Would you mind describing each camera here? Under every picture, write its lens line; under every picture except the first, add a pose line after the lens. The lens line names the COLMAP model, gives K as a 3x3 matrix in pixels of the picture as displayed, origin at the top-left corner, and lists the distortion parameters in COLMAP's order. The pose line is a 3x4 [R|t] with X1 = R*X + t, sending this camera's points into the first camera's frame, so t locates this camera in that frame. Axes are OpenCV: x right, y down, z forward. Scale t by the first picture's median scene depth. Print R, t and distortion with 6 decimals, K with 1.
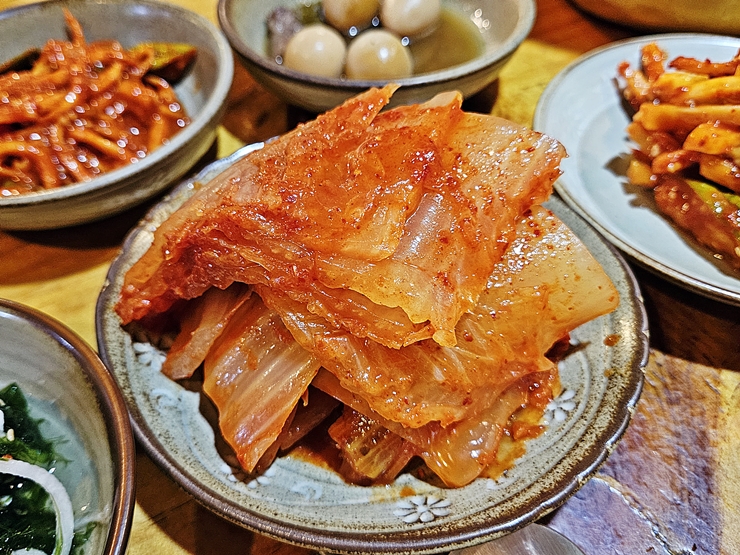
lens RADIAL K [[717.7, 0, 366.5], [0, 717.7, 275.8], [0, 0, 1]] dist [-0.014372, -0.009854]
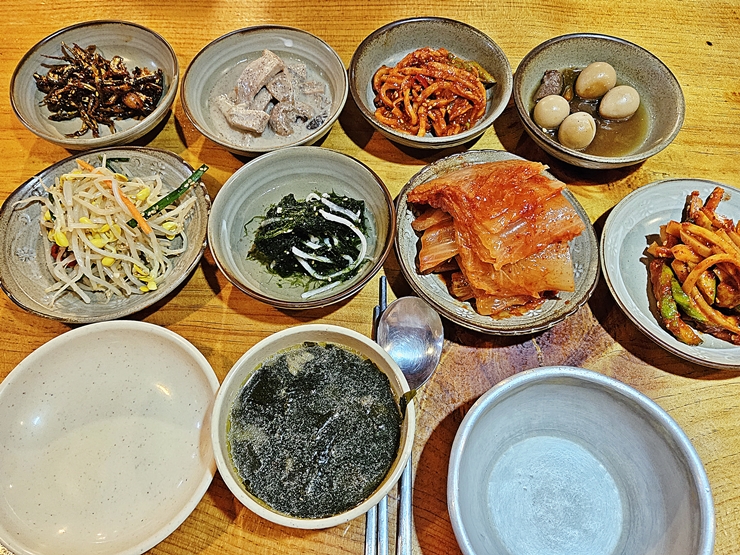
lens RADIAL K [[717.7, 0, 369.5], [0, 717.7, 277.1], [0, 0, 1]] dist [-0.014372, -0.009854]
pose [[0.824238, 0.515026, -0.235328, 0.347486], [-0.446003, 0.846548, 0.290581, -0.443154], [0.348873, -0.134551, 0.927461, -1.704429]]
